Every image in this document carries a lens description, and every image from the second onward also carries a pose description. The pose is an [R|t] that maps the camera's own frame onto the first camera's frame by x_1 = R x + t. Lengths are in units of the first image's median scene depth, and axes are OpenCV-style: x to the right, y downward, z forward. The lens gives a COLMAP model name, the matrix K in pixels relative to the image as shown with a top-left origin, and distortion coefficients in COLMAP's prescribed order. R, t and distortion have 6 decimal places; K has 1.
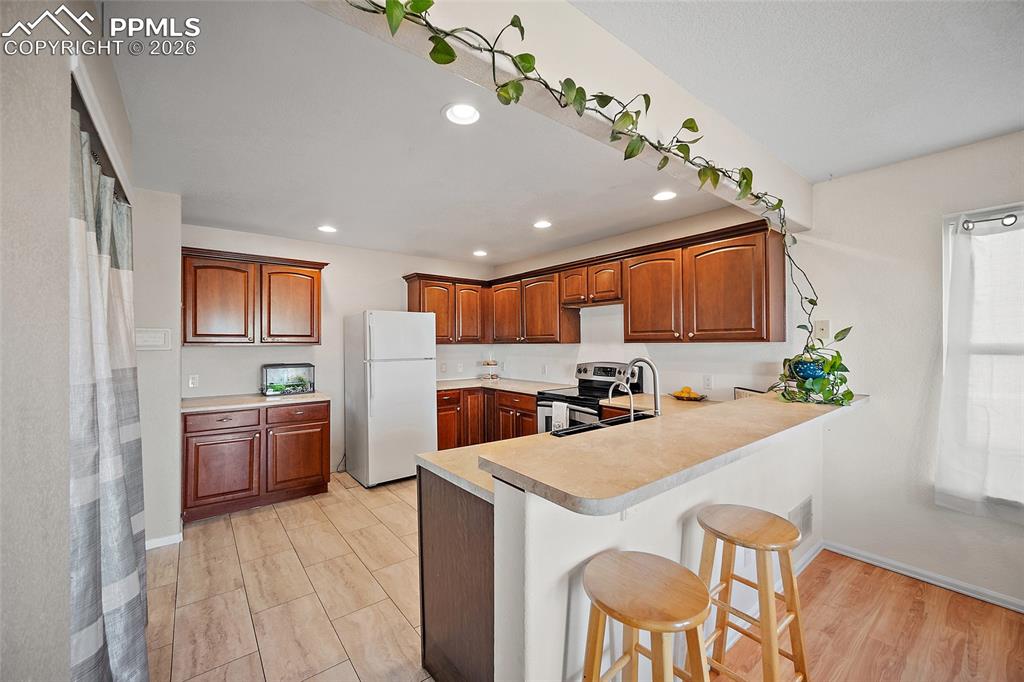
lens RADIAL K [[403.4, 0, 508.4], [0, 403.4, 342.0], [0, 0, 1]] dist [-0.002004, 0.000903]
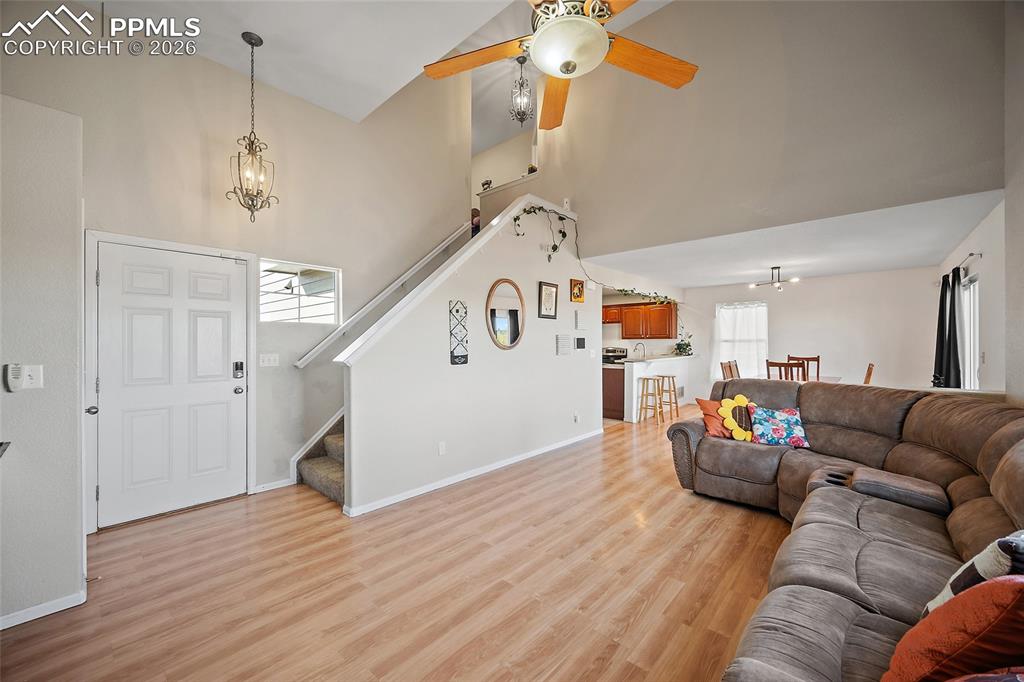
lens RADIAL K [[403.4, 0, 513.6], [0, 403.4, 340.7], [0, 0, 1]] dist [-0.002004, 0.000903]
pose [[0.982893, 0.004016, 0.184134, -1.307953], [-0.002569, 0.999964, -0.008096, 0.049847], [-0.184160, 0.007484, 0.982868, -2.124339]]
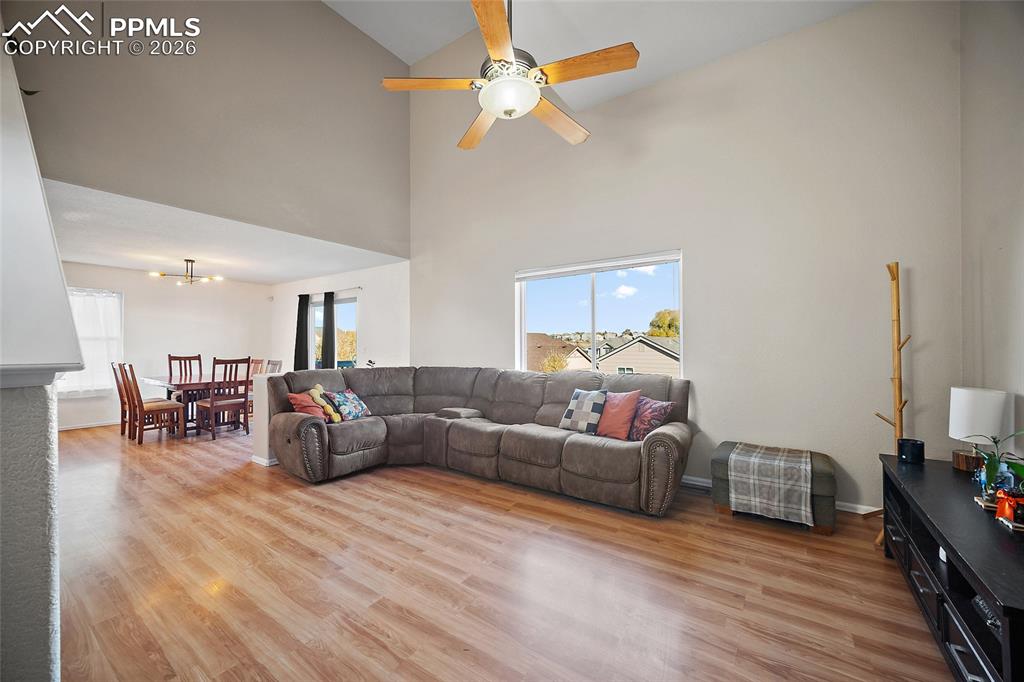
lens RADIAL K [[403.4, 0, 507.4], [0, 403.4, 338.8], [0, 0, 1]] dist [-0.002004, 0.000903]
pose [[-0.299035, 0.022226, 0.953983, -2.057667], [0.008799, 0.999750, -0.020534, 0.093589], [-0.954202, 0.002254, -0.299156, -0.985940]]
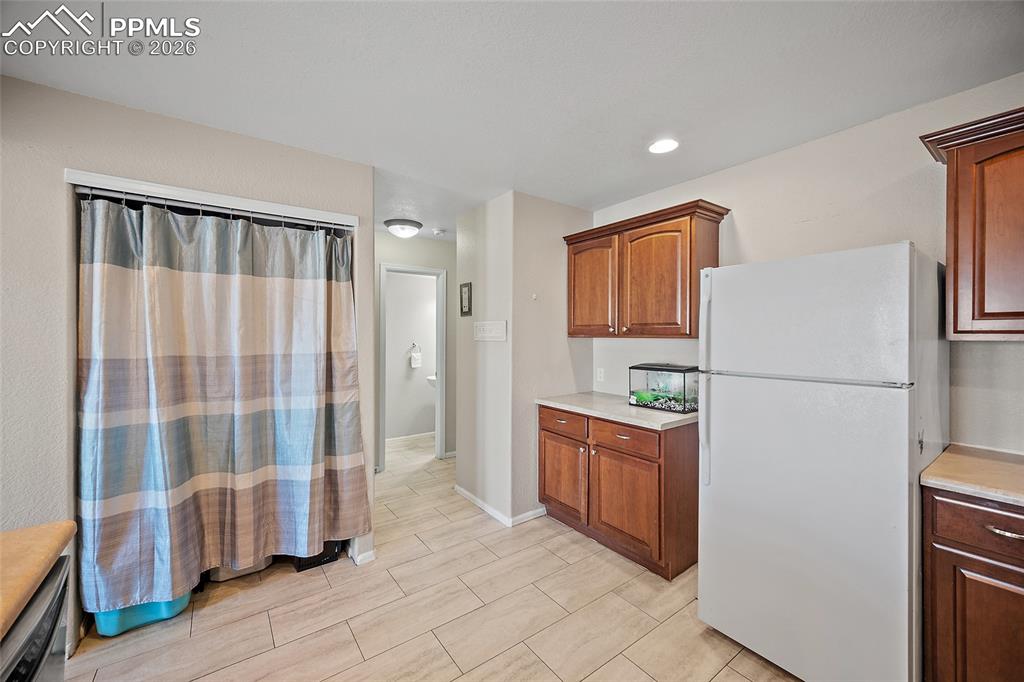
lens RADIAL K [[403.4, 0, 517.8], [0, 403.4, 340.0], [0, 0, 1]] dist [-0.002004, 0.000903]
pose [[-0.024604, 0.018347, -0.999529, 0.266832], [-0.005080, 0.999816, 0.018477, -0.001403], [0.999684, 0.005533, -0.024507, 1.337213]]
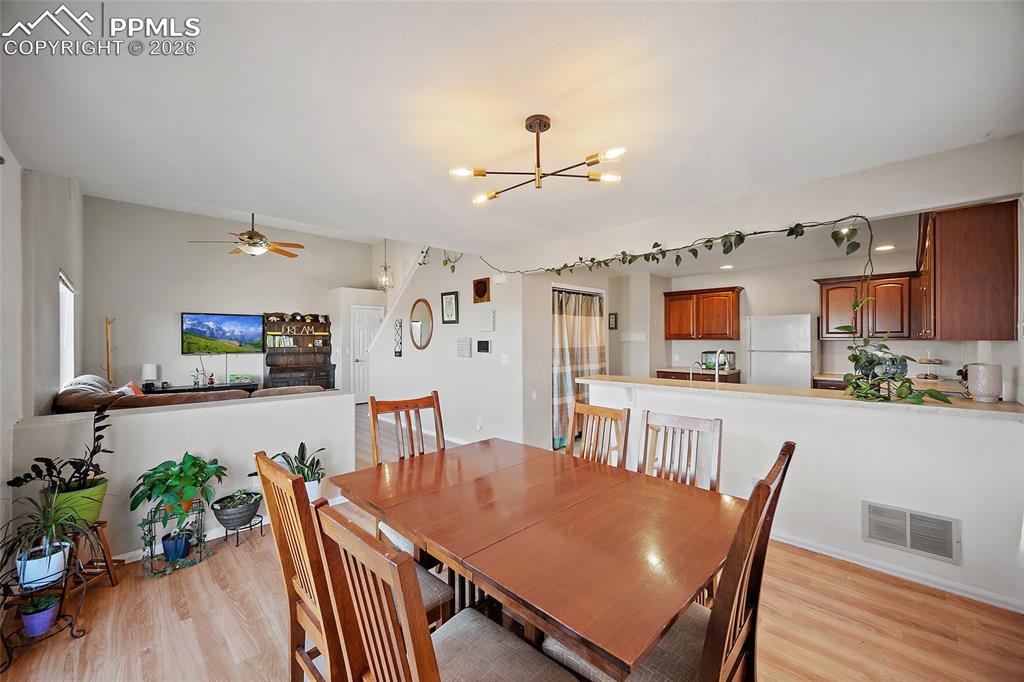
lens RADIAL K [[403.4, 0, 509.1], [0, 403.4, 339.5], [0, 0, 1]] dist [-0.002004, 0.000903]
pose [[0.130717, 0.005015, -0.991407, 1.657441], [-0.001027, 0.999987, 0.004923, -0.002053], [0.991419, 0.000374, 0.130721, -0.055359]]
